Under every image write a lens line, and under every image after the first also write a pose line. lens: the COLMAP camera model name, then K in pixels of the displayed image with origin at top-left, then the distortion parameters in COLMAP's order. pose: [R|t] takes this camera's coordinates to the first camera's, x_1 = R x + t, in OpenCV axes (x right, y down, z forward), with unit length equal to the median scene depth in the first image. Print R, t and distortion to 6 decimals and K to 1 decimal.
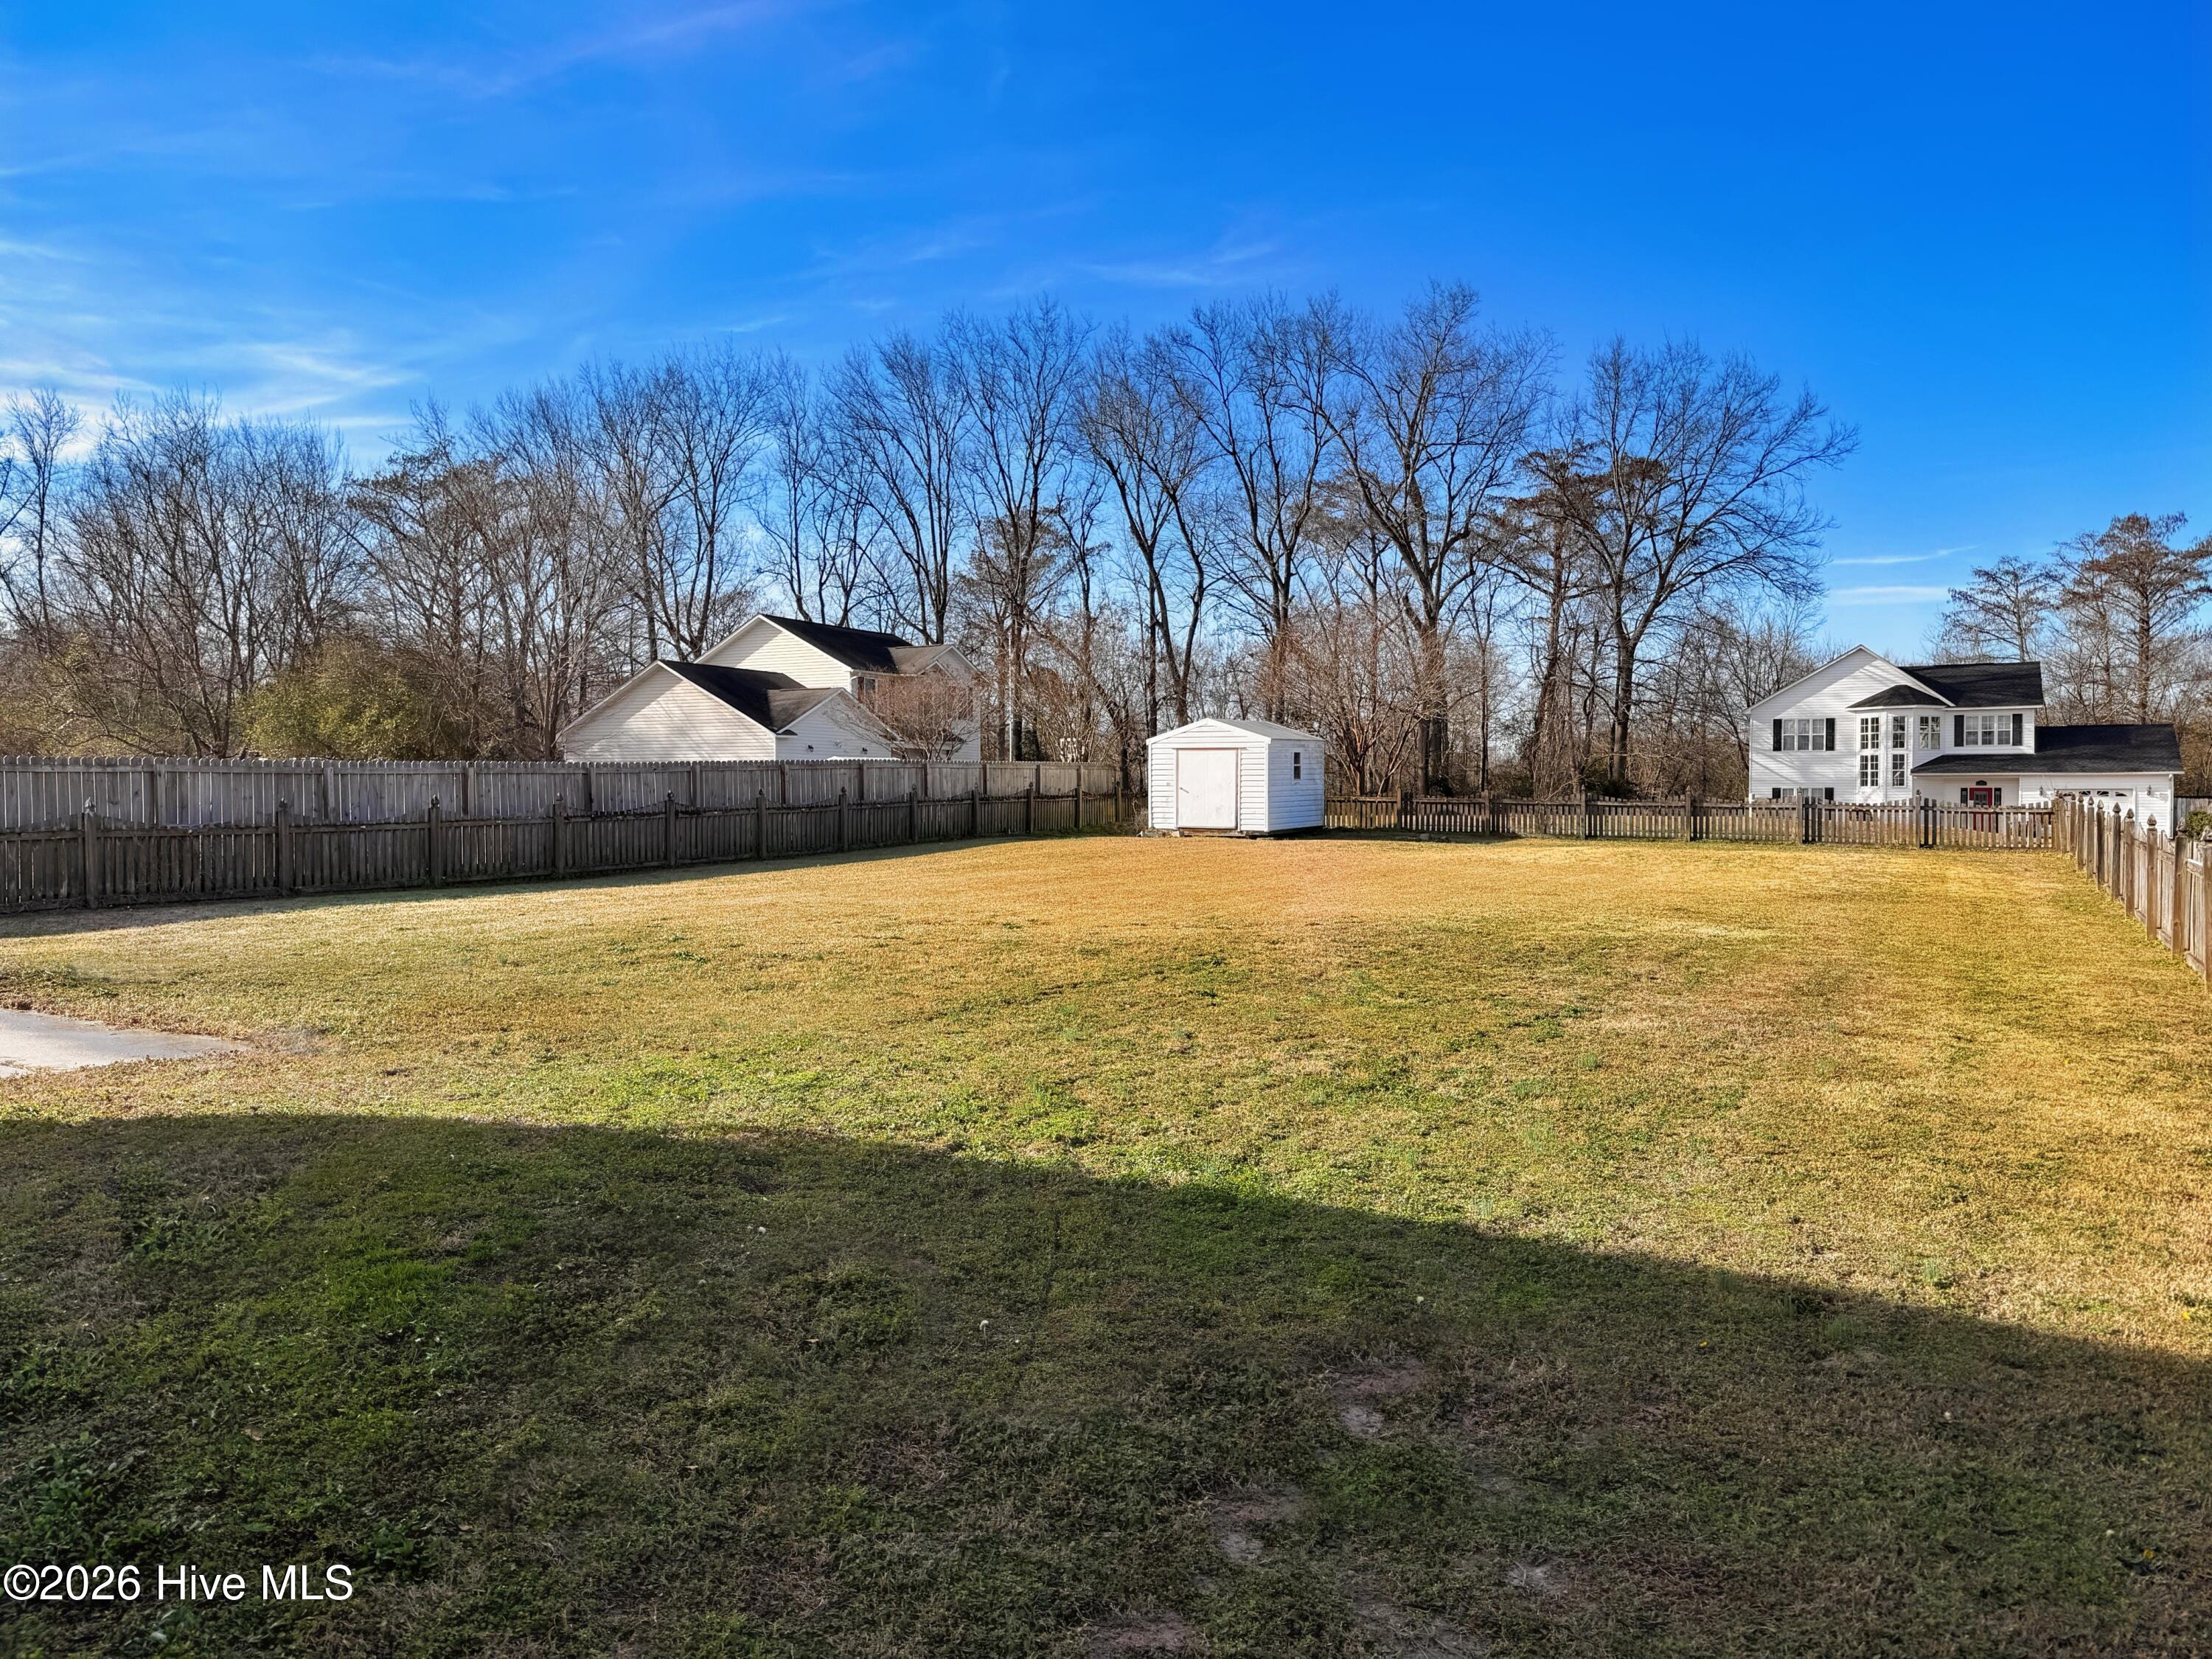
lens RADIAL K [[1527.7, 0, 1106.0], [0, 1527.7, 829.5], [0, 0, 1]] dist [0.051230, -0.069571]
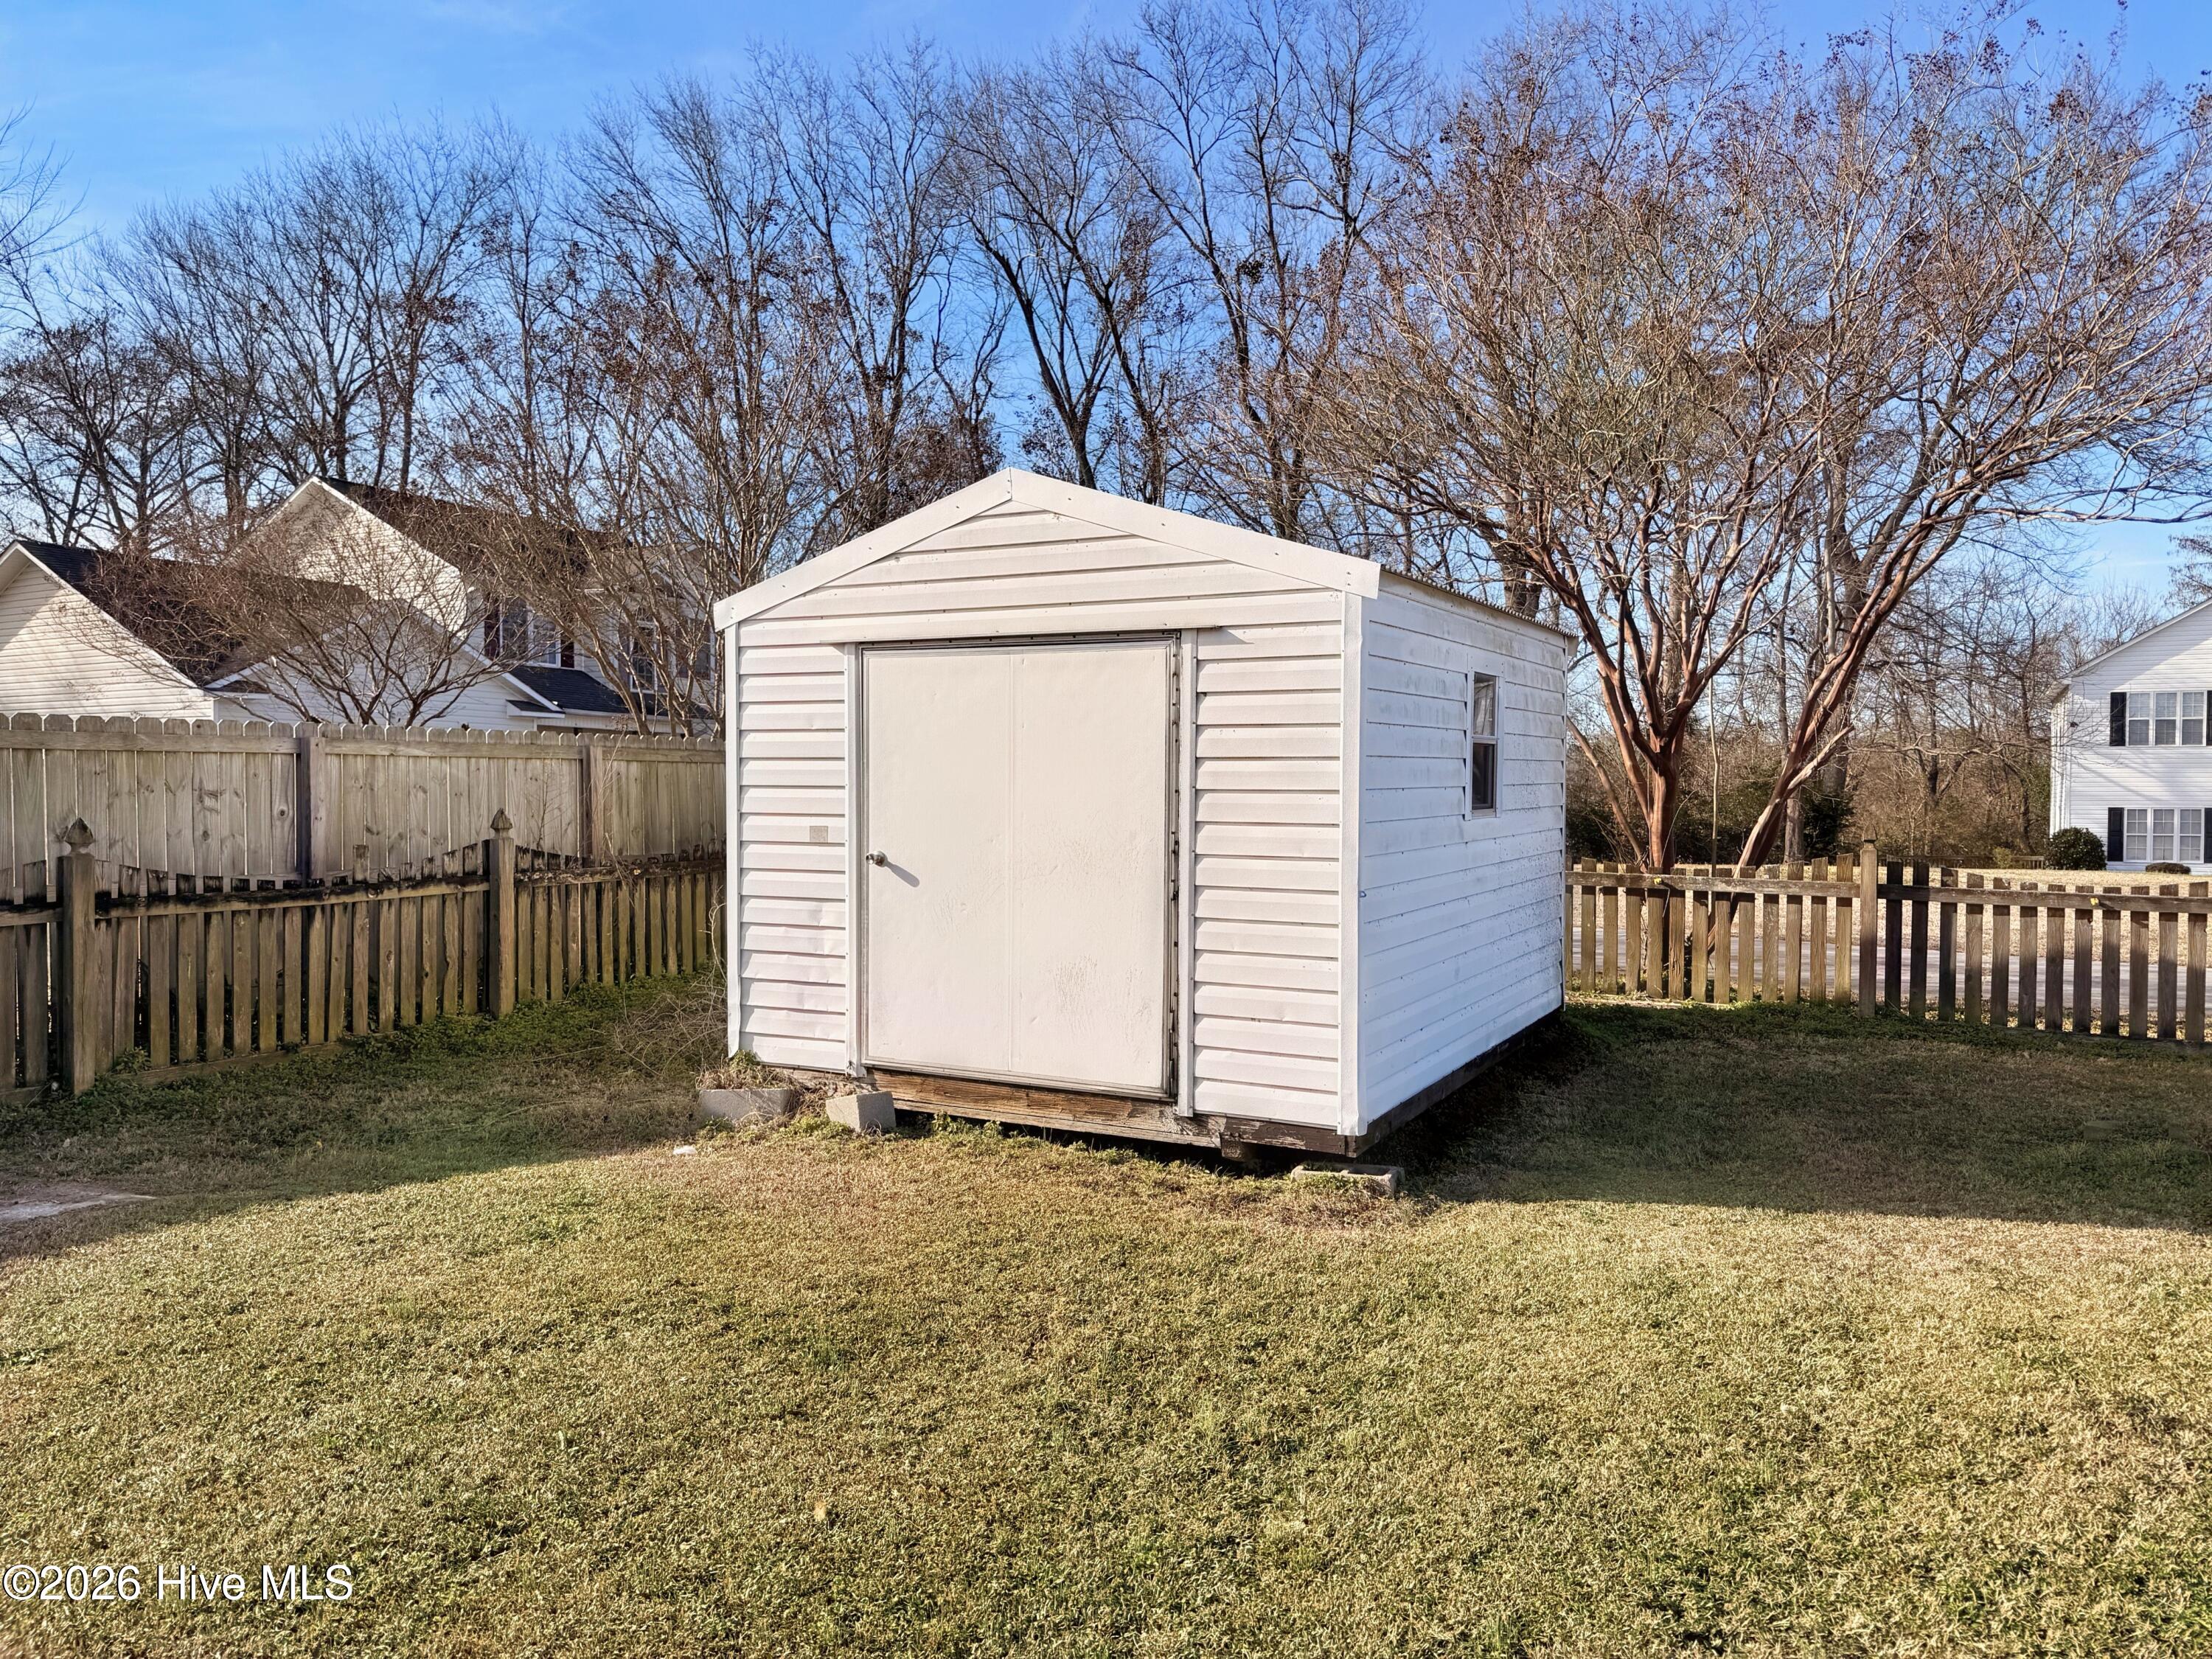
lens RADIAL K [[1517.4, 0, 1176.1], [0, 1517.4, 834.8], [0, 0, 1]] dist [0.140413, -0.165071]
pose [[0.998470, 0.000565, 0.055291, 0.038595], [-0.000423, 0.999997, -0.002585, -0.015119], [-0.055292, 0.002558, 0.998467, 0.420129]]
